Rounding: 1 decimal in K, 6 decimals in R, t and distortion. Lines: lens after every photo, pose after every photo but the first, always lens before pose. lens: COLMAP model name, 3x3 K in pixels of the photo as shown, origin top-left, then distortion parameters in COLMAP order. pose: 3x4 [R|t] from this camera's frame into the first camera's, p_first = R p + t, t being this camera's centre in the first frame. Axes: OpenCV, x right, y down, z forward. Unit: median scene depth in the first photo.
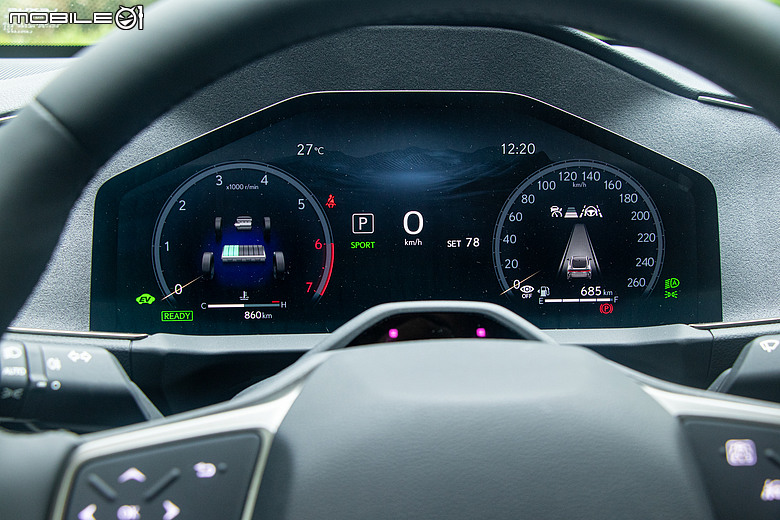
lens RADIAL K [[1075.6, 0, 386.5], [0, 1075.6, 264.3], [0, 0, 1]] dist [0.014493, 0.000000]
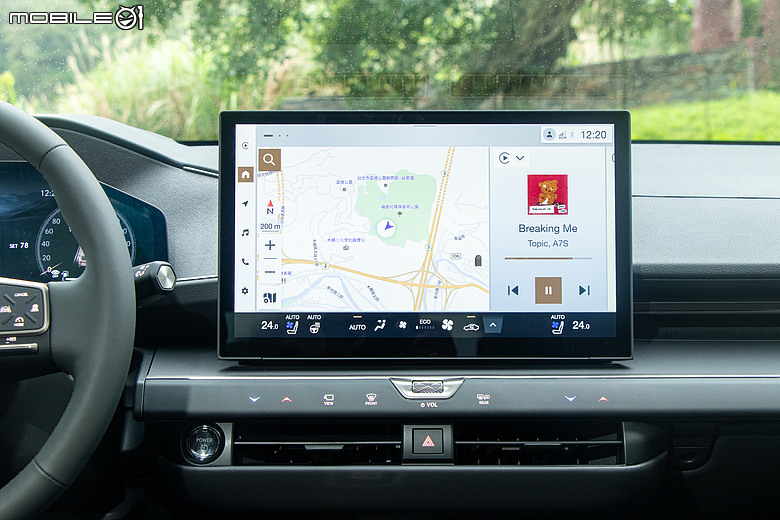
lens RADIAL K [[1257.3, 0, 390.0], [0, 1257.3, 262.5], [0, 0, 1]] dist [0.015857, 0.000000]
pose [[0.997083, 0.001400, -0.076307, 0.843361], [-0.011507, 0.991159, -0.132180, 0.275972], [0.075447, 0.132672, 0.988284, -1.004280]]
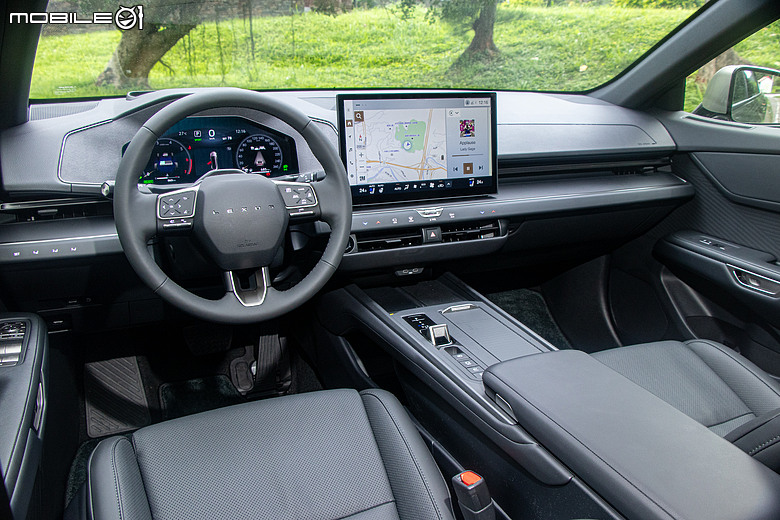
lens RADIAL K [[677.4, 0, 391.3], [0, 677.4, 261.5], [0, 0, 1]] dist [-0.034452, 0.000747]
pose [[0.942239, -0.091077, 0.322321, -0.178750], [0.059363, 0.992495, 0.106911, 0.118796], [-0.329639, -0.081602, 0.940574, -1.386560]]
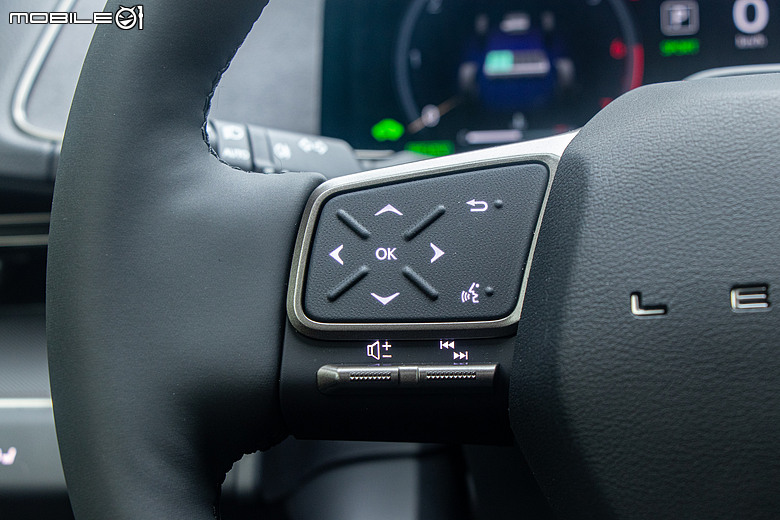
lens RADIAL K [[1656.1, 0, 385.4], [0, 1656.1, 261.9], [0, 0, 1]] dist [-0.026773, 0.000000]
pose [[0.978322, -0.020053, -0.206115, 0.010439], [0.014348, 0.999472, -0.029137, 0.155753], [0.206590, 0.025548, 0.978094, -0.126432]]
